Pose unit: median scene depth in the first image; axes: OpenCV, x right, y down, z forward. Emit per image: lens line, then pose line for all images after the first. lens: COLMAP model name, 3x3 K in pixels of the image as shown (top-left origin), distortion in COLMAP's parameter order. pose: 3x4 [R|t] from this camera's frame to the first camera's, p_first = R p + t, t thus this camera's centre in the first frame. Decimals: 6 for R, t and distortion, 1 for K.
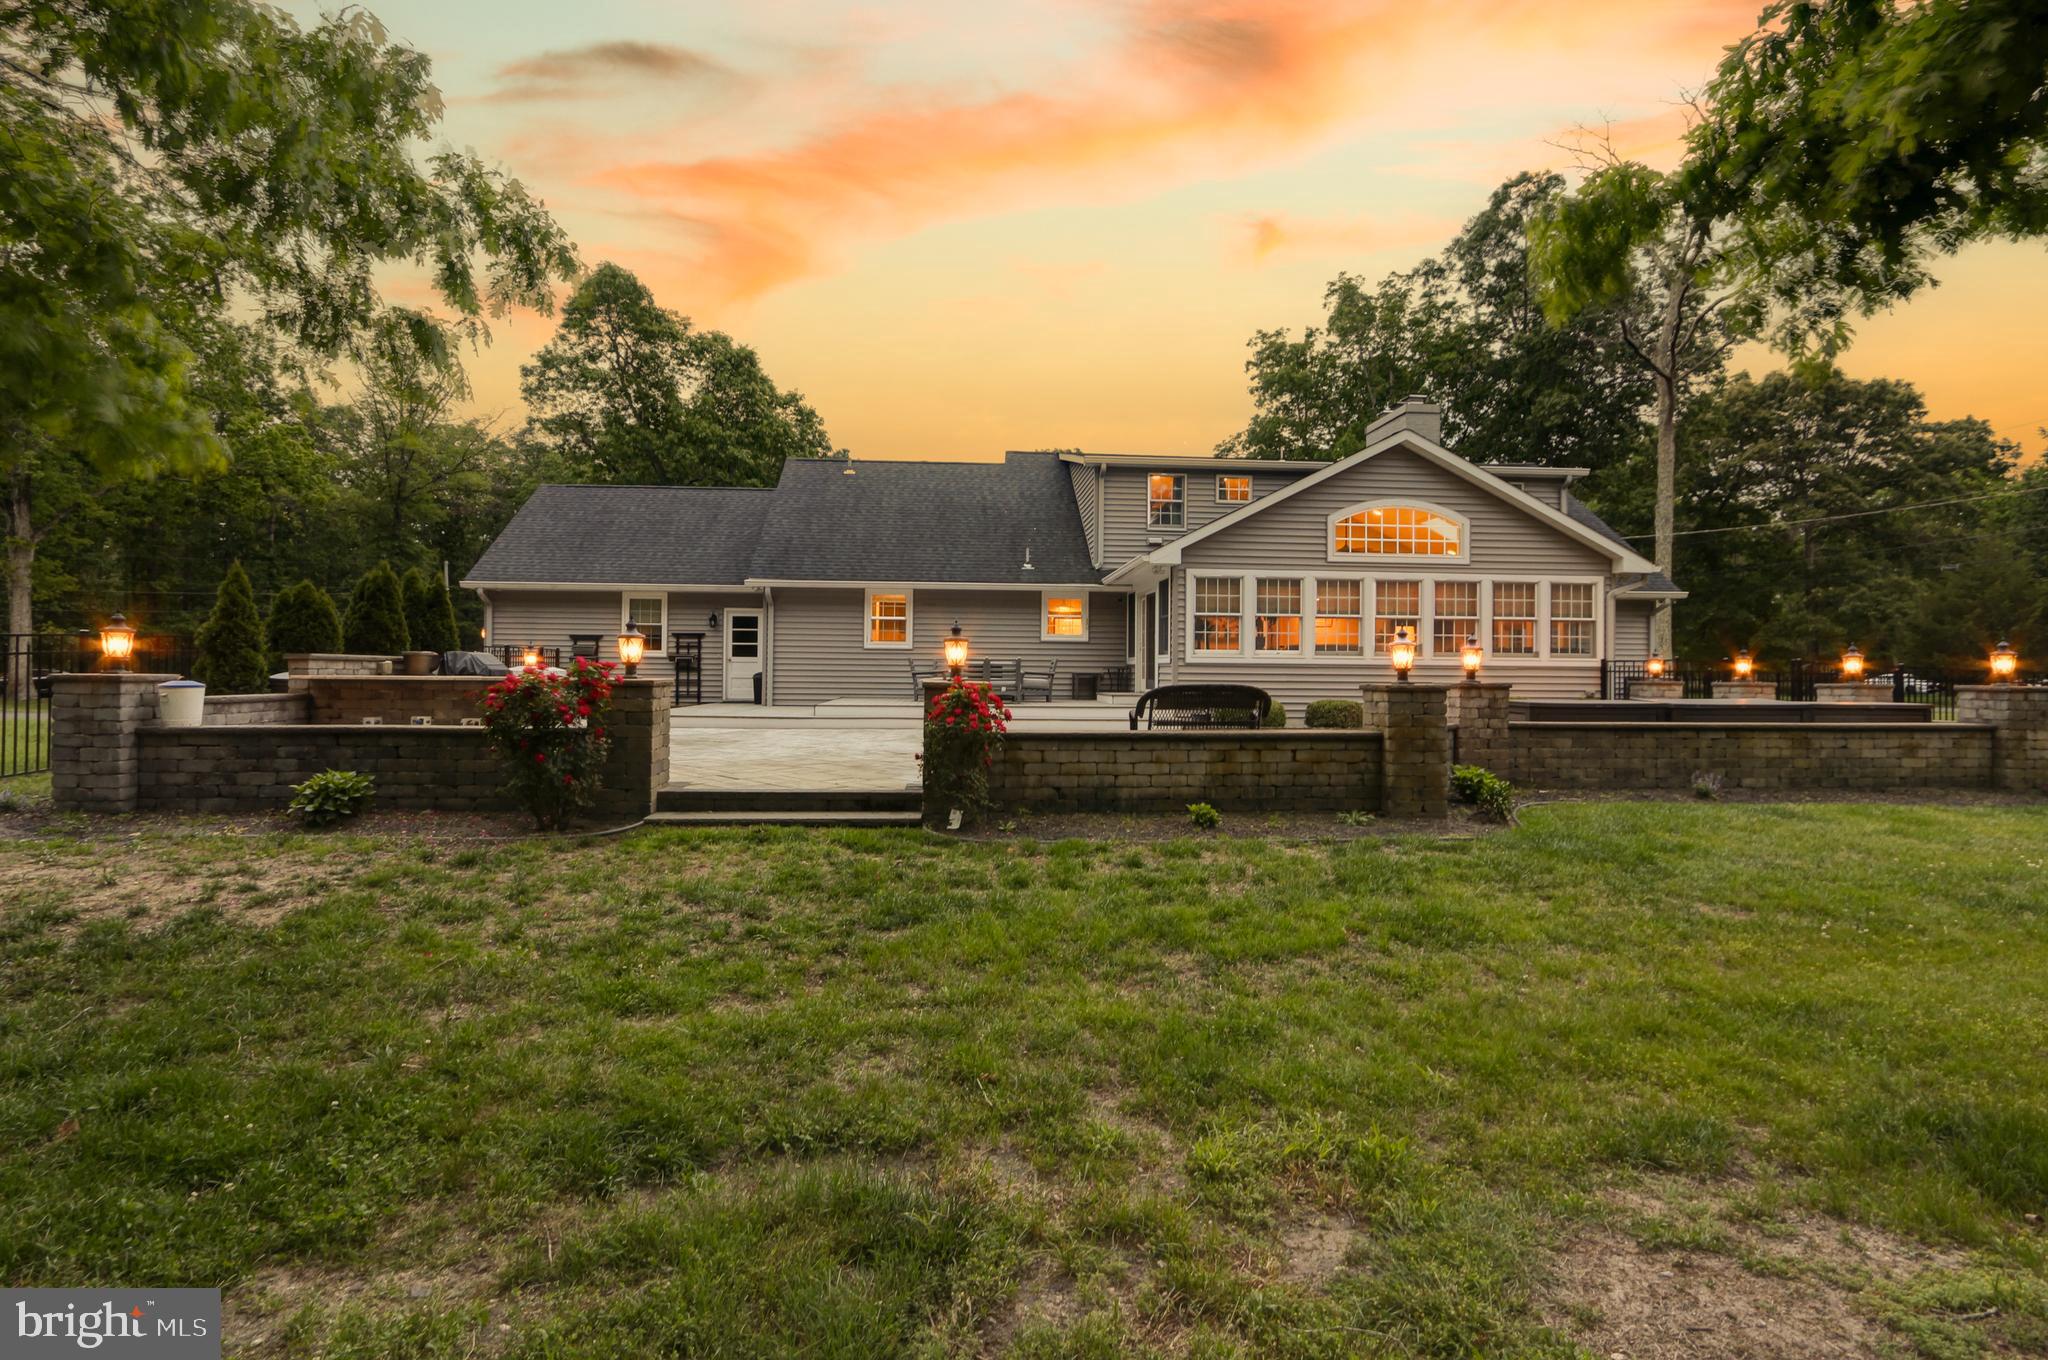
lens RADIAL K [[959.4, 0, 1026.2], [0, 959.4, 673.0], [0, 0, 1]] dist [0.002434, 0.000615]
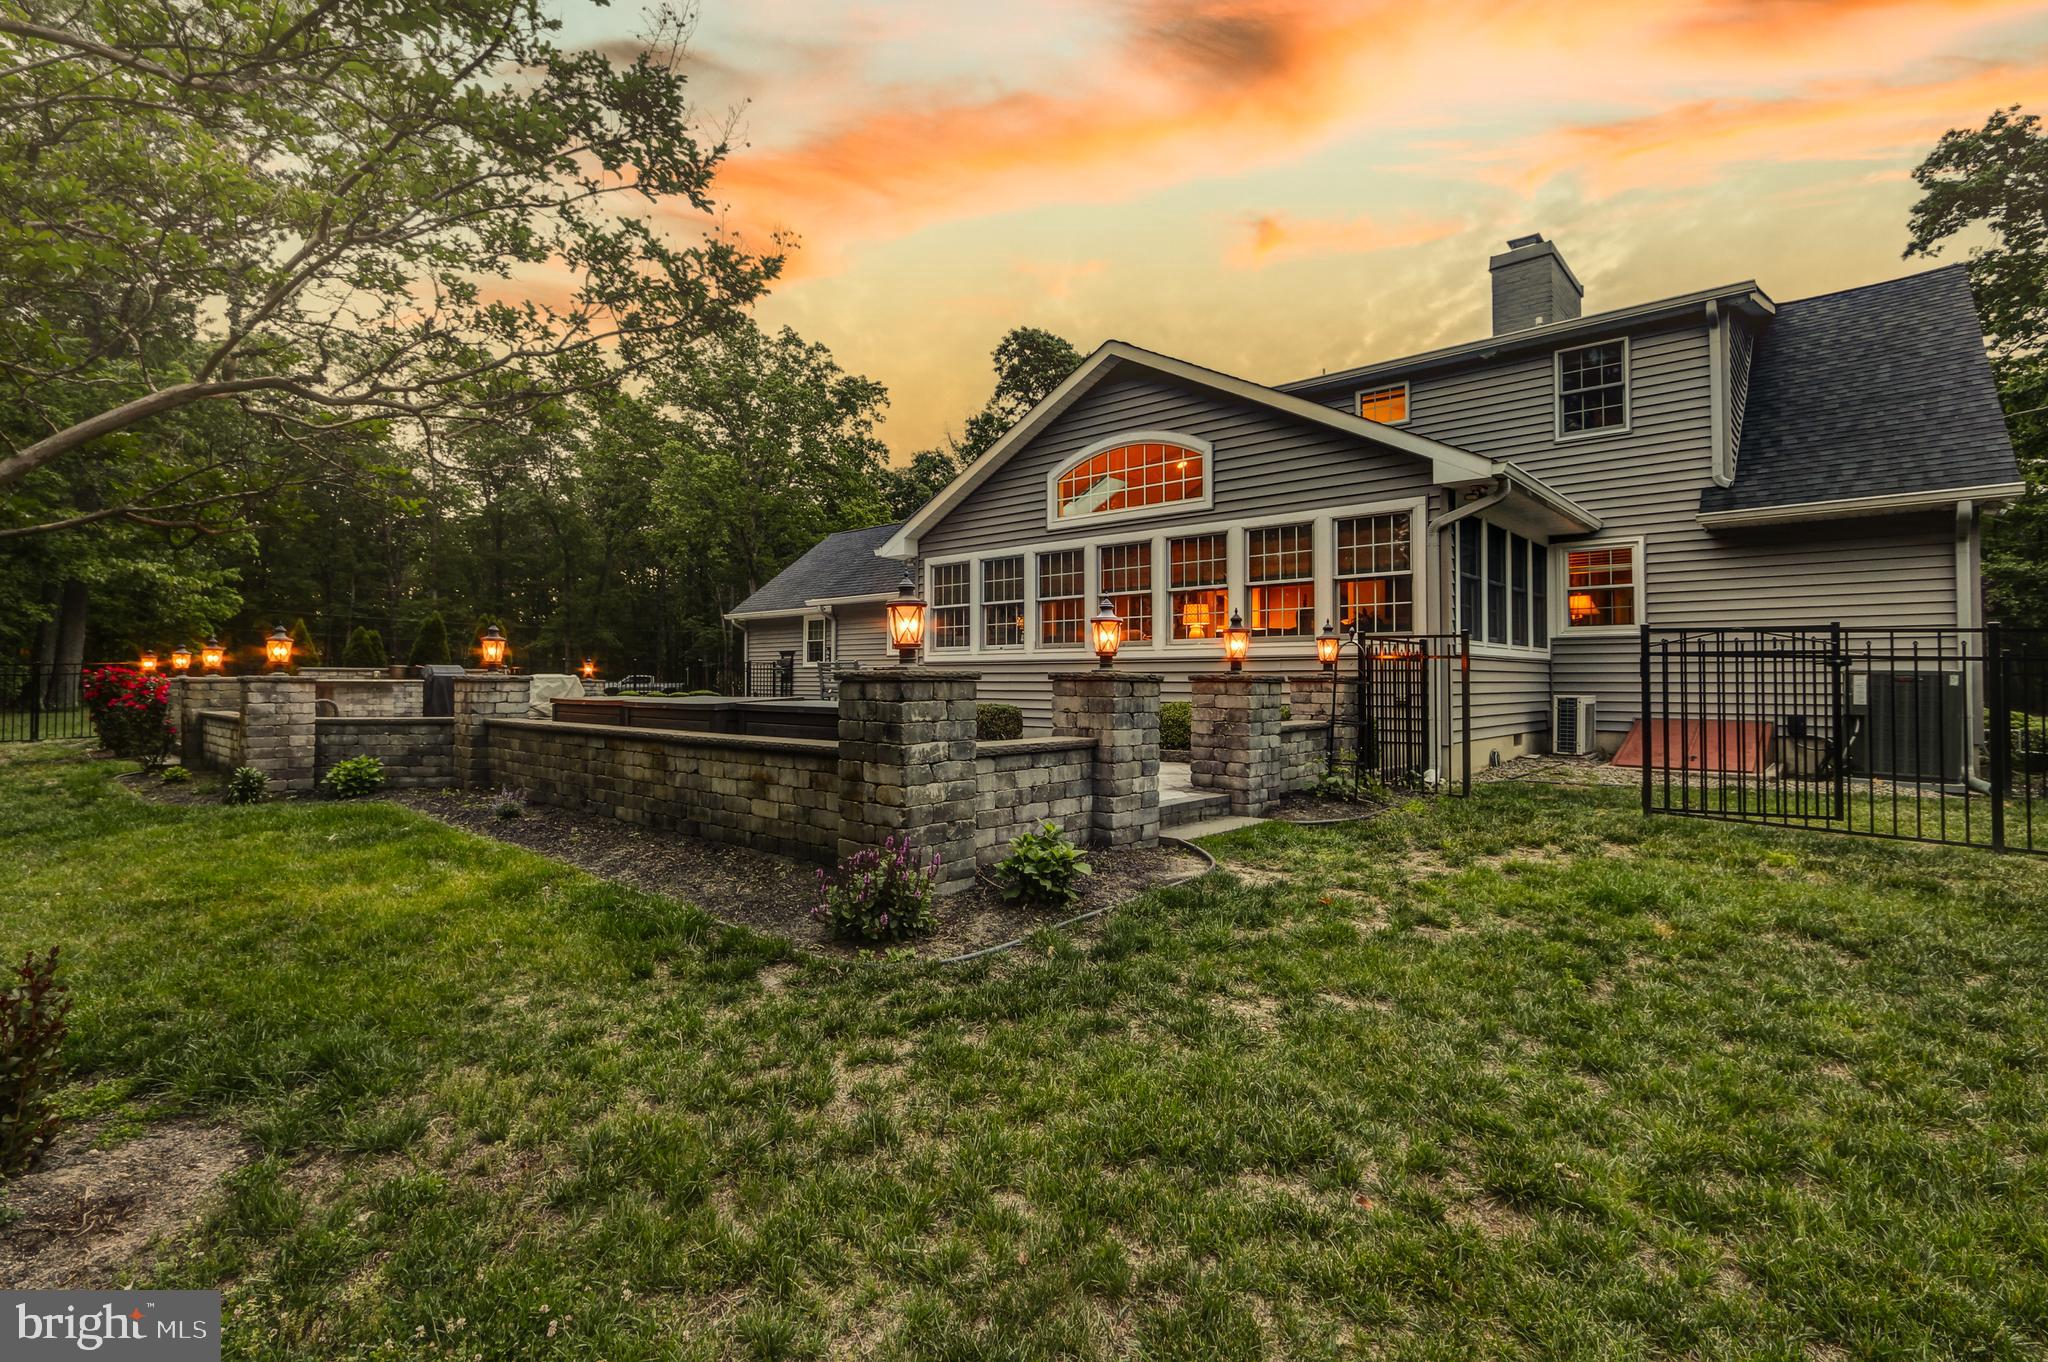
lens RADIAL K [[959.4, 0, 1026.2], [0, 959.4, 674.0], [0, 0, 1]] dist [0.002434, 0.000615]
pose [[0.657575, -0.009994, -0.753323, 0.884123], [-0.005831, 0.999815, -0.018354, 0.015806], [0.753367, 0.016462, 0.657394, 0.464798]]
